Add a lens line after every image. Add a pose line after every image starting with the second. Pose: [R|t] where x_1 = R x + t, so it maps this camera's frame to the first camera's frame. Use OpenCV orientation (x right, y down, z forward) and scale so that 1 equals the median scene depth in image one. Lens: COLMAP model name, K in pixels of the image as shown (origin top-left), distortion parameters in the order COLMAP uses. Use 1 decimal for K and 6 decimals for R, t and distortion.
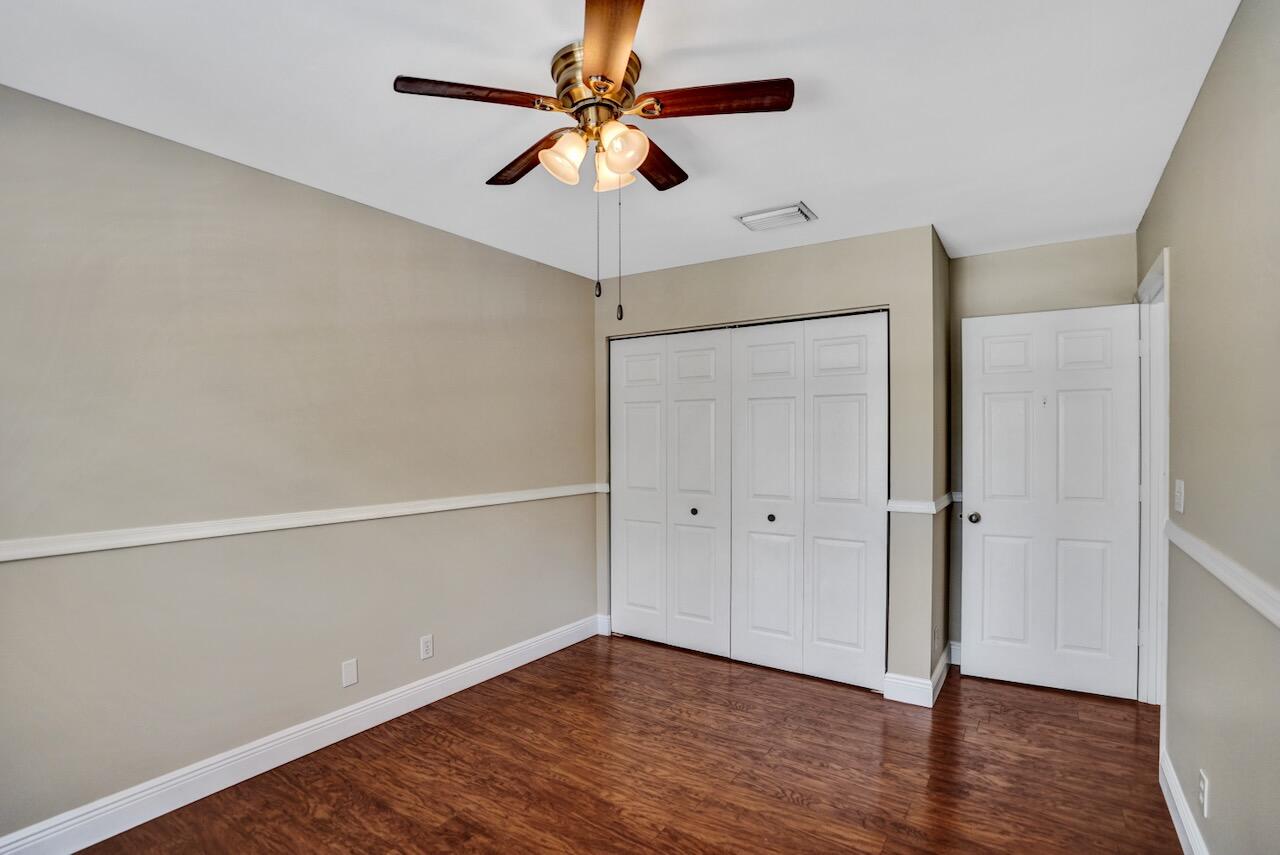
lens RADIAL K [[594.1, 0, 640.2], [0, 594.1, 434.7], [0, 0, 1]] dist [-0.064028, 0.019396]
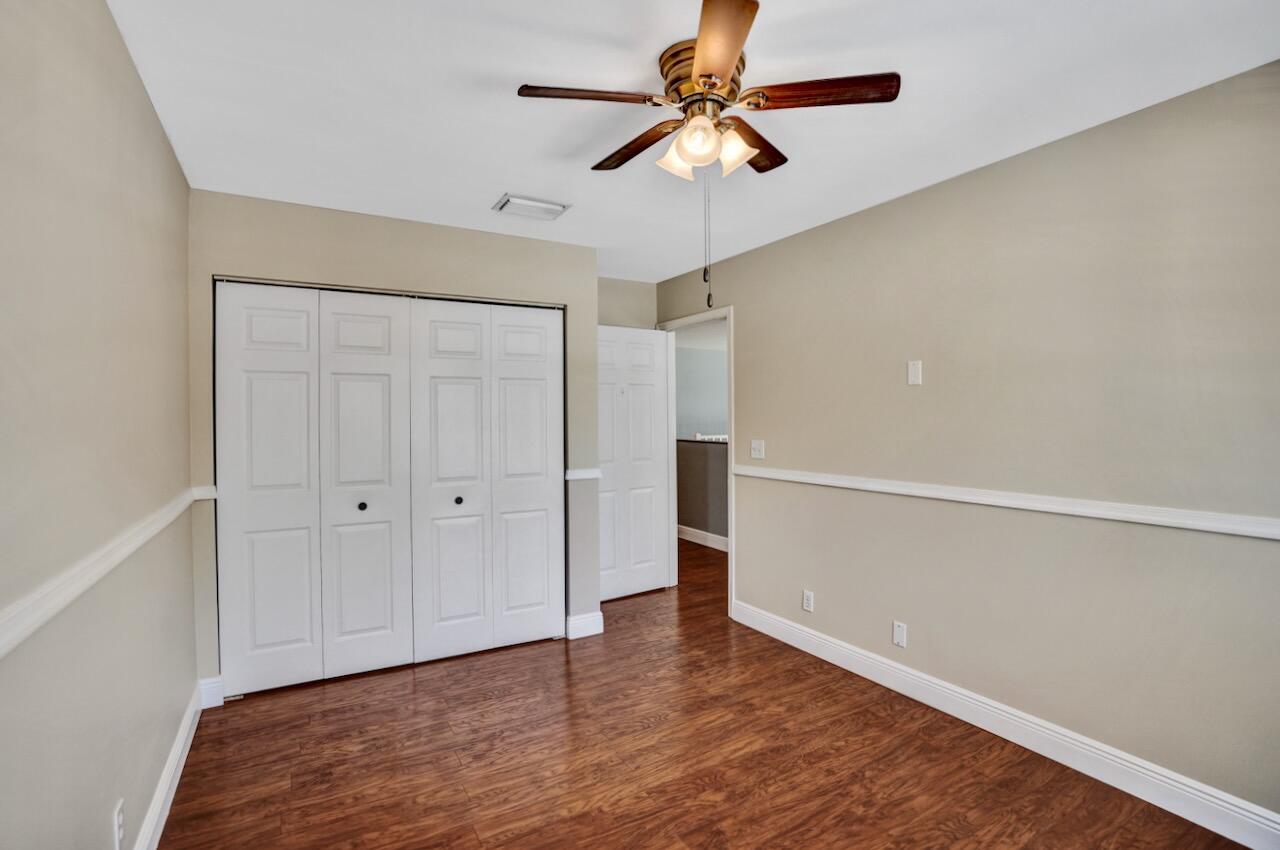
lens RADIAL K [[594.1, 0, 615.5], [0, 594.1, 406.2], [0, 0, 1]] dist [-0.064028, 0.019396]
pose [[0.459196, 0.011581, 0.888259, -0.630313], [0.003383, 0.999885, -0.014785, 0.000573], [-0.888328, 0.009794, 0.459104, 0.388334]]
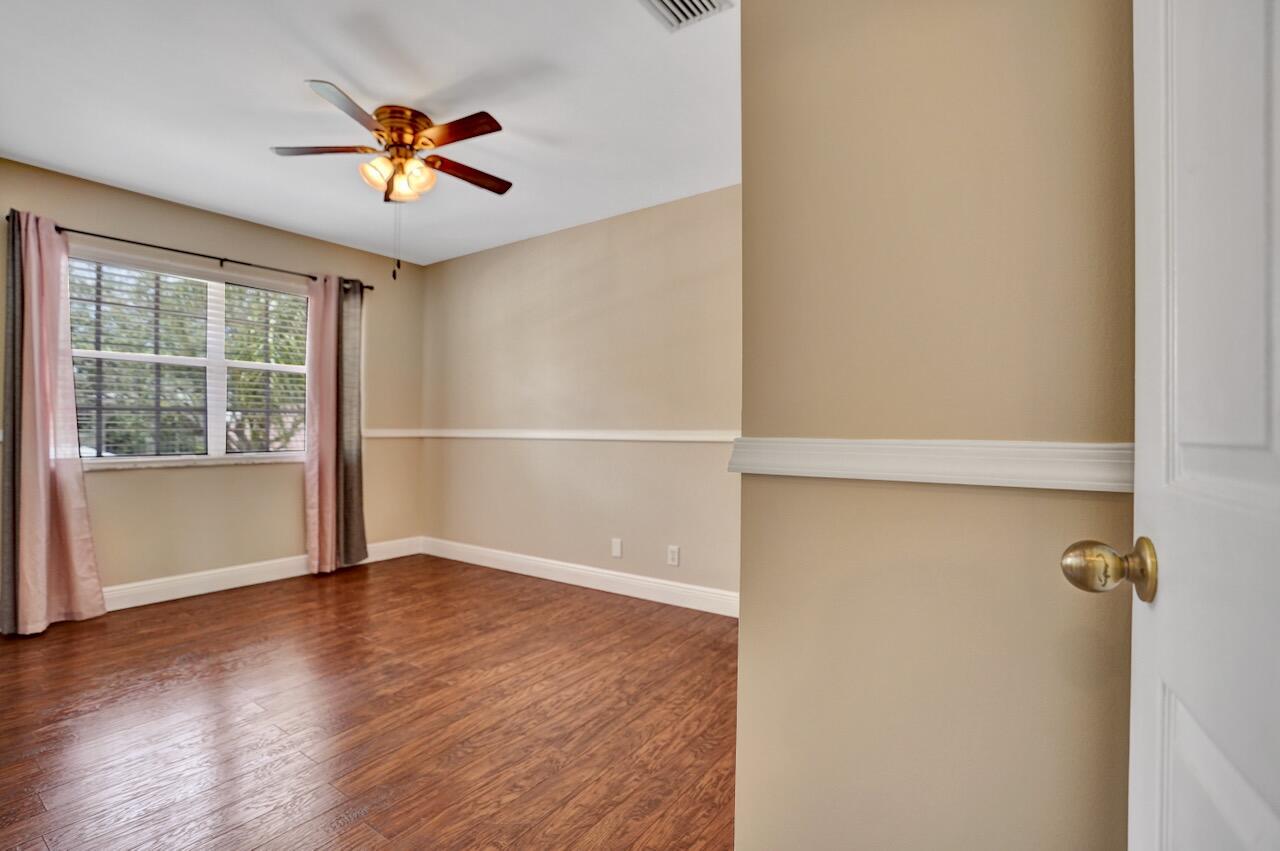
lens RADIAL K [[594.1, 0, 641.7], [0, 594.1, 430.5], [0, 0, 1]] dist [-0.064028, 0.019396]
pose [[-0.001260, 0.002137, -0.999997, 0.853360], [0.005179, 0.999984, 0.002131, 0.109439], [0.999986, -0.005176, -0.001271, 0.963252]]
